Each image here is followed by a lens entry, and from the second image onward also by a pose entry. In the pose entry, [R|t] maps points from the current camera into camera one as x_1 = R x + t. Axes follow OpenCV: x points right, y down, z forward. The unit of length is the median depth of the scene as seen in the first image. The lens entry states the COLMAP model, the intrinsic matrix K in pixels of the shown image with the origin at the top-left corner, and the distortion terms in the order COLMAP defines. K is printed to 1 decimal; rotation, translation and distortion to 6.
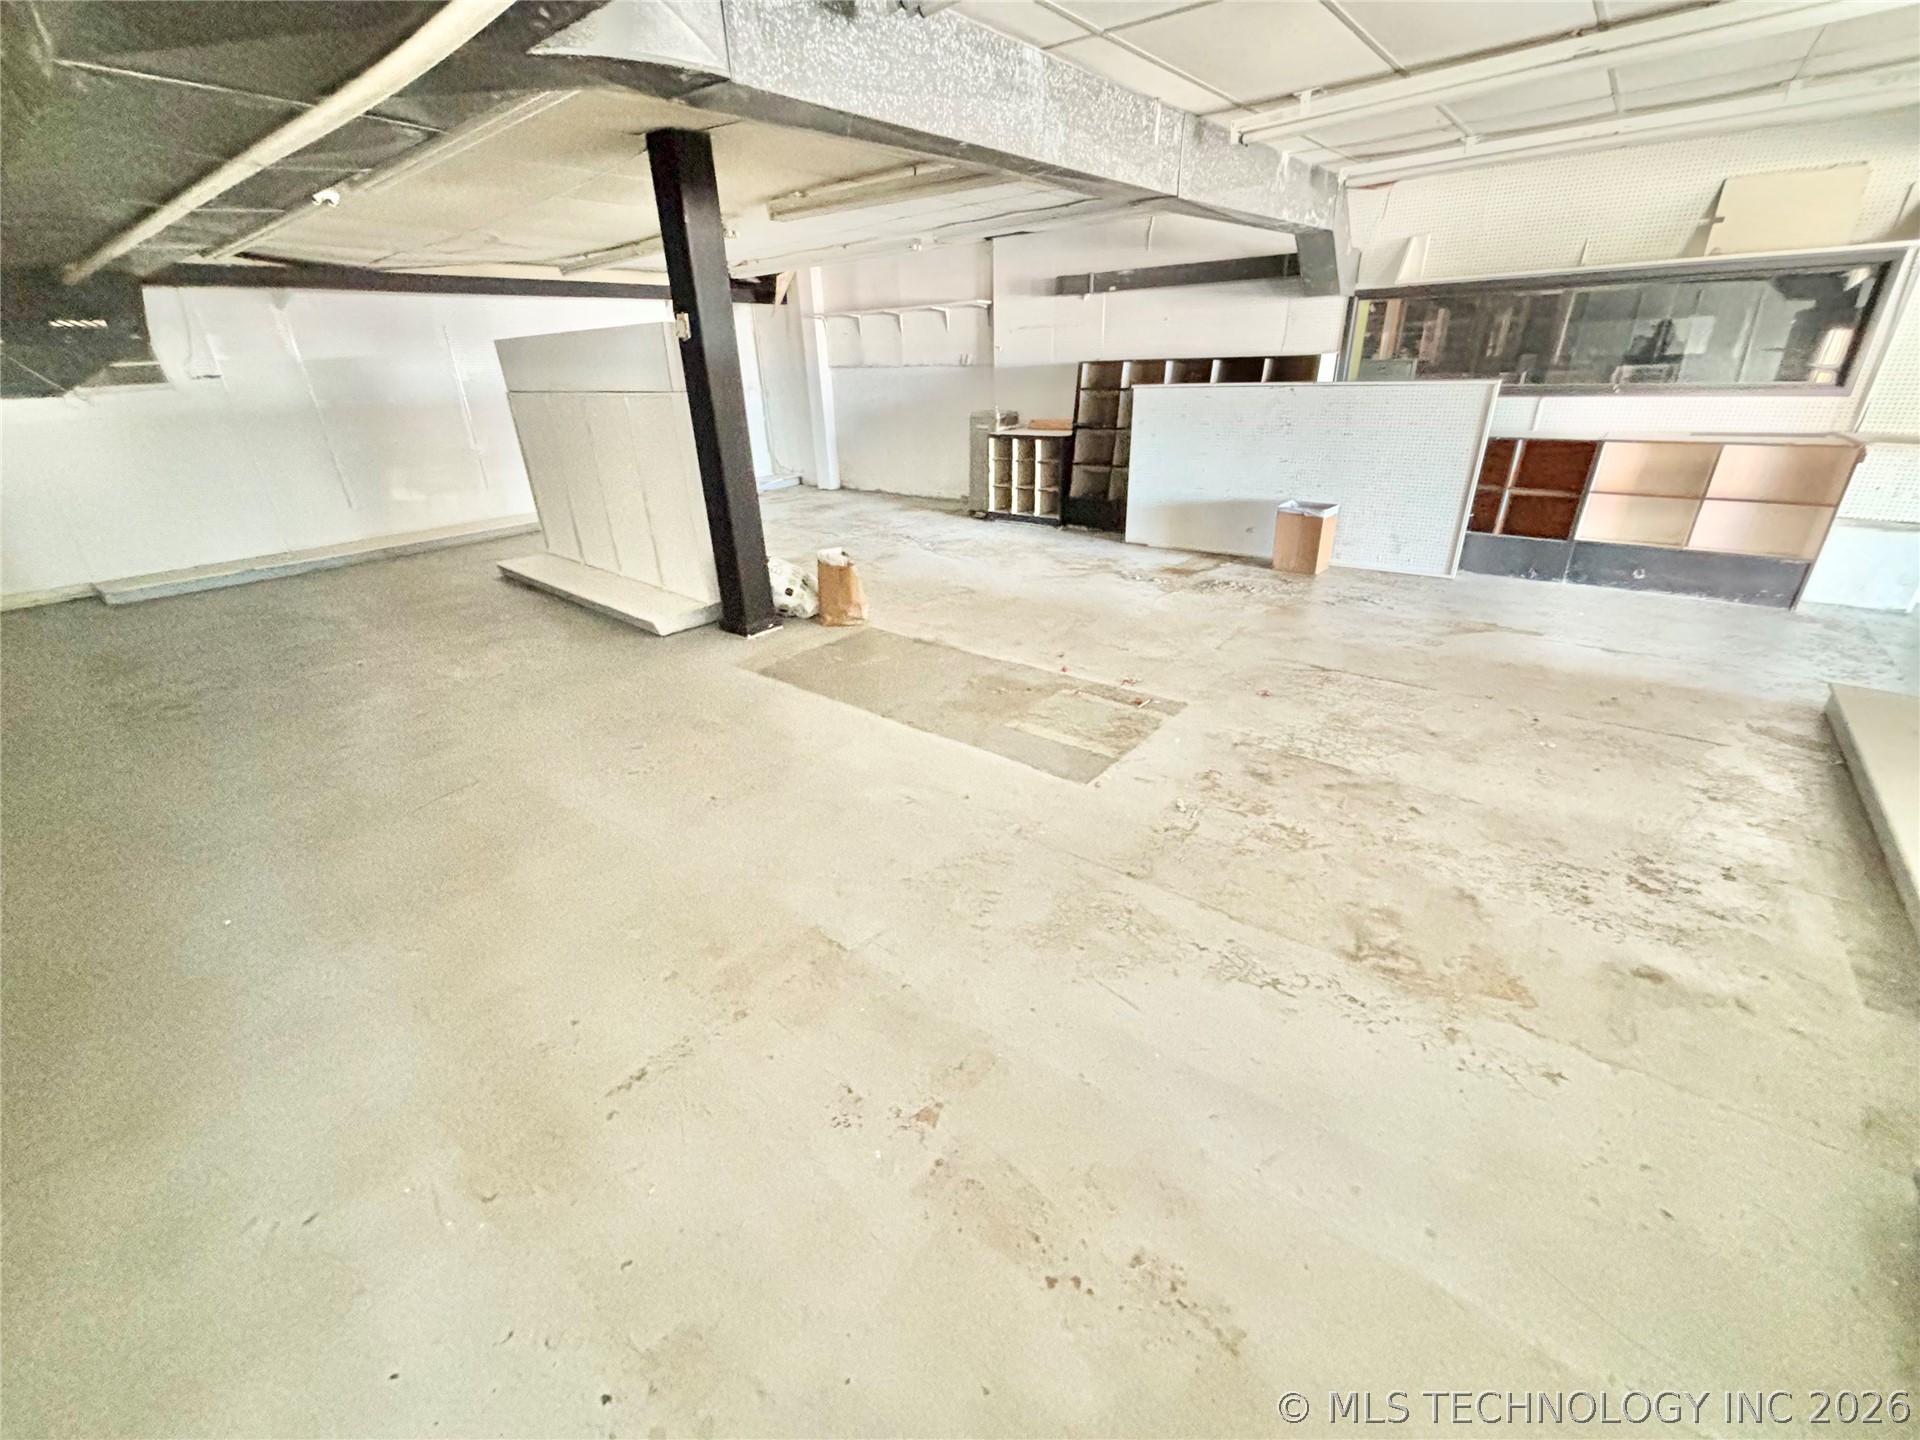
lens RADIAL K [[773.2, 0, 955.3], [0, 773.2, 710.4], [0, 0, 1]] dist [0.009507, -0.001416]
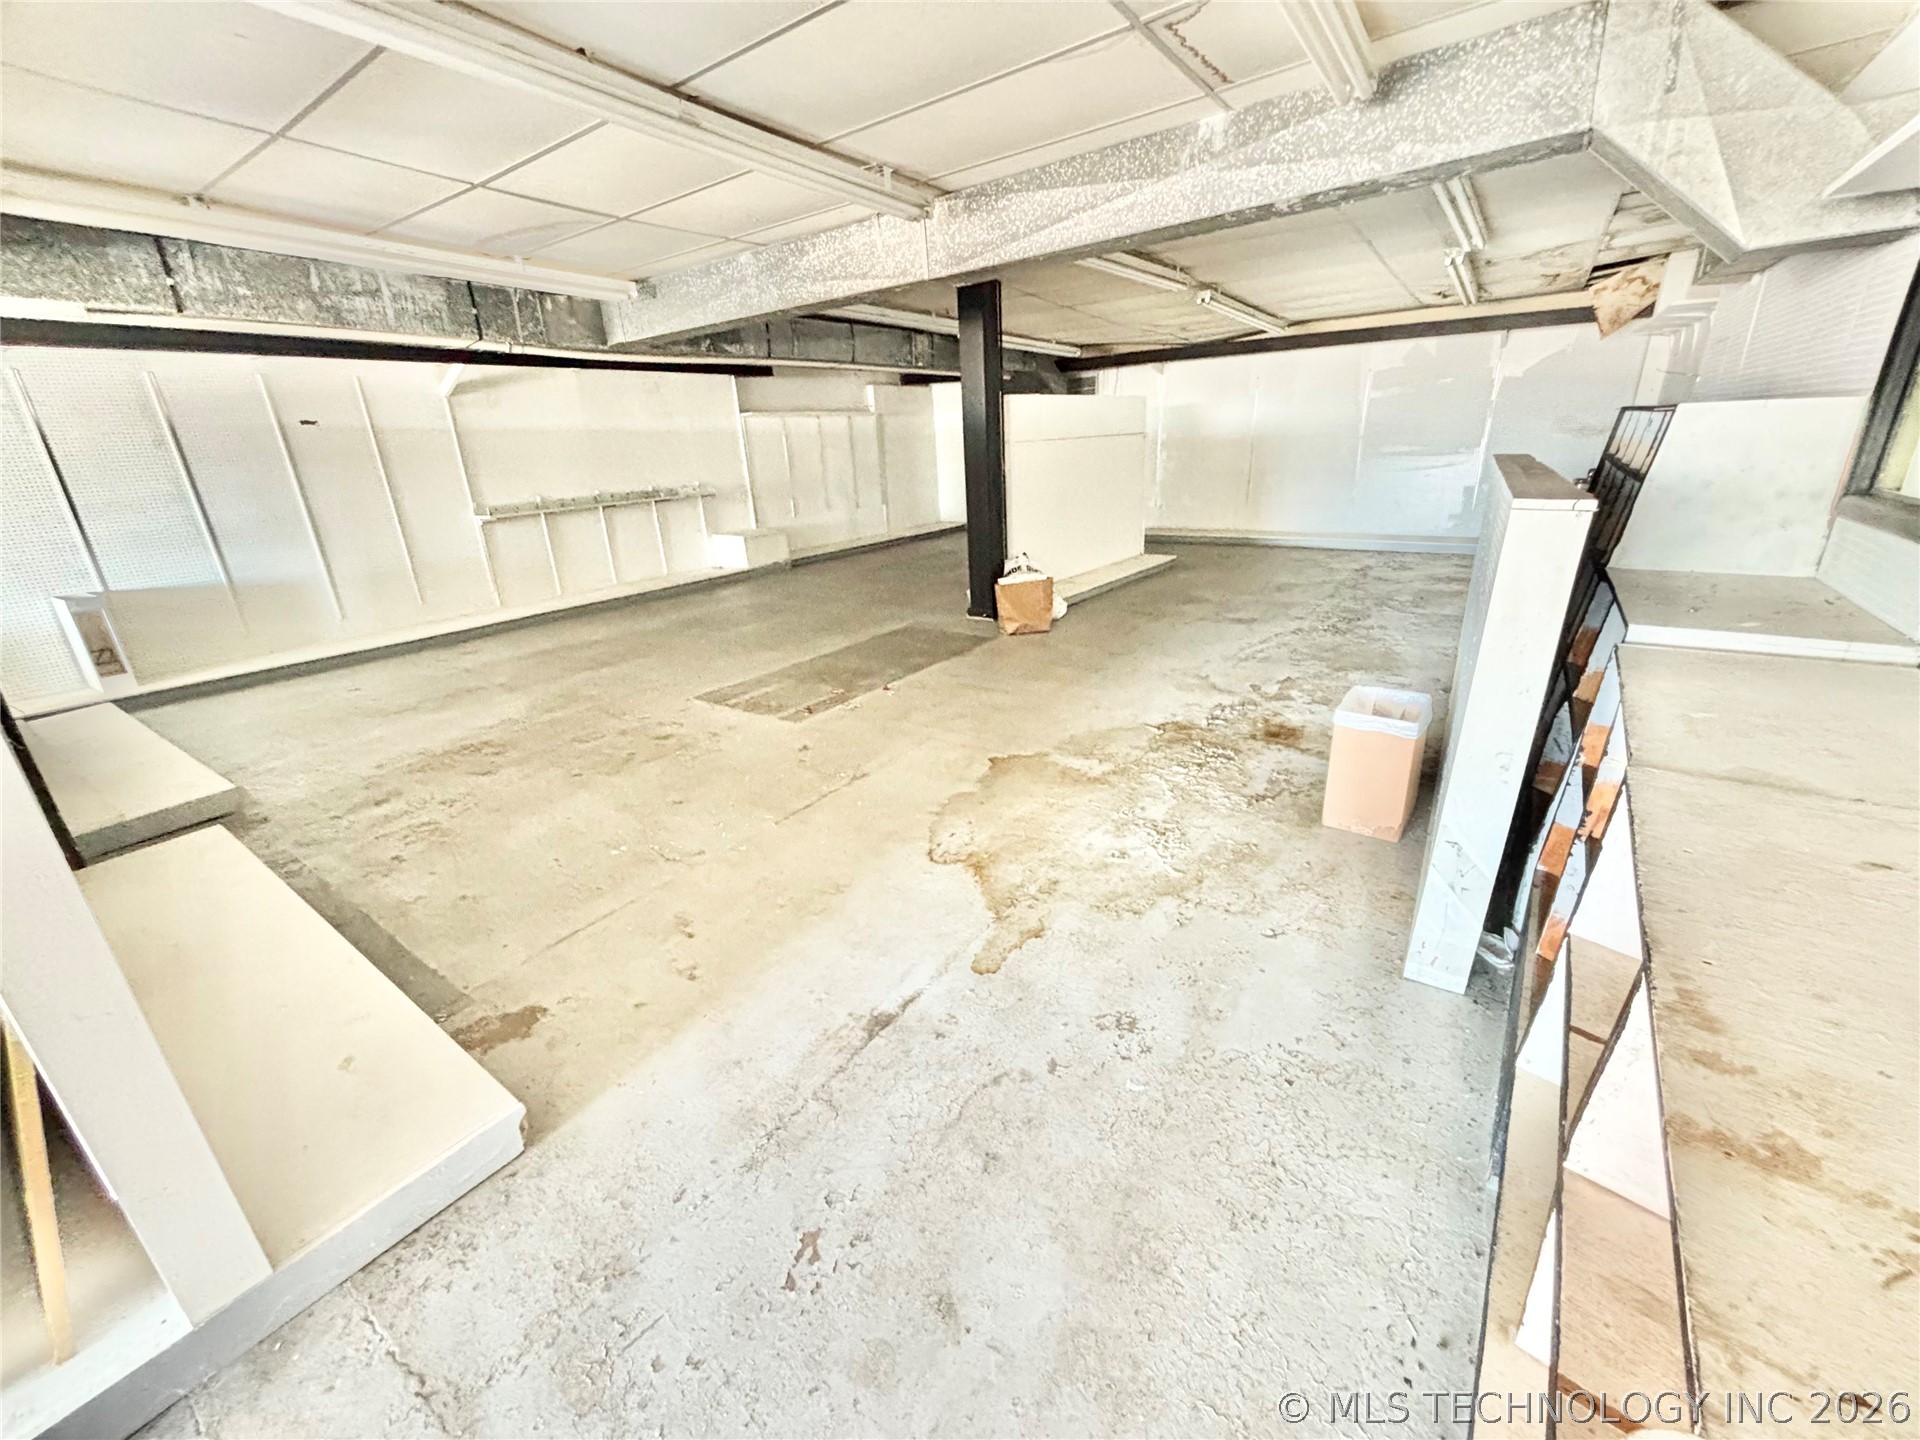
lens RADIAL K [[773.2, 0, 945.7], [0, 773.2, 727.0], [0, 0, 1]] dist [0.009507, -0.001416]
pose [[0.048278, 0.375647, -0.925505, 1.482927], [-0.373268, 0.866237, 0.332120, -0.503762], [0.926466, 0.329427, 0.182037, 1.068992]]
